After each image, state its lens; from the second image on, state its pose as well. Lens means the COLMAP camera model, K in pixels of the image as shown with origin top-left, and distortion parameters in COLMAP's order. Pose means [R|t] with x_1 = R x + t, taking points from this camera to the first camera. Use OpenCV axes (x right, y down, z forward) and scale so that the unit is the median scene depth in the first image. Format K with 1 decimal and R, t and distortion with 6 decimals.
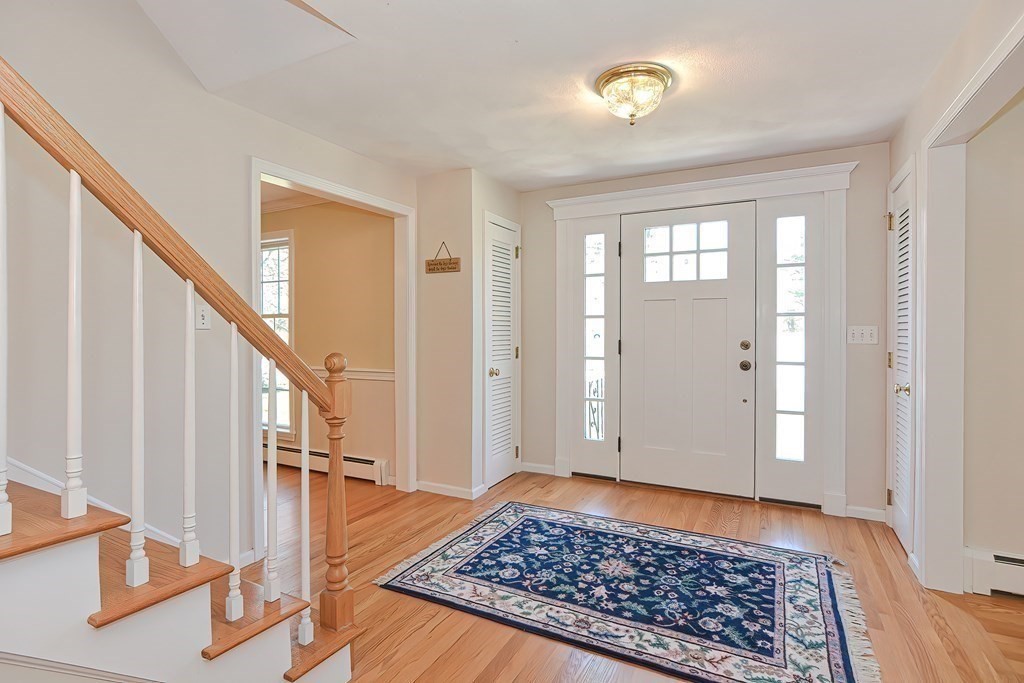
lens RADIAL K [[502.5, 0, 508.0], [0, 502.5, 338.8], [0, 0, 1]] dist [-0.022985, 0.008934]
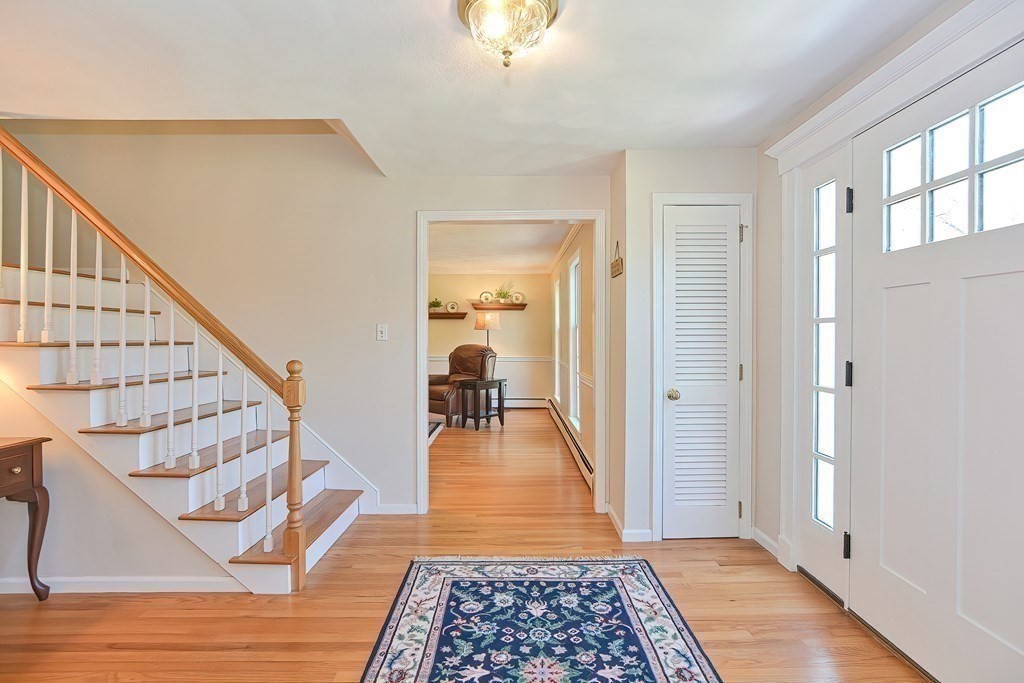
lens RADIAL K [[502.5, 0, 505.4], [0, 502.5, 341.0], [0, 0, 1]] dist [-0.022985, 0.008934]
pose [[0.464470, 0.011063, -0.885520, 0.745284], [-0.011923, 0.999909, 0.006239, -0.026609], [0.885508, 0.007660, 0.464560, 0.548330]]
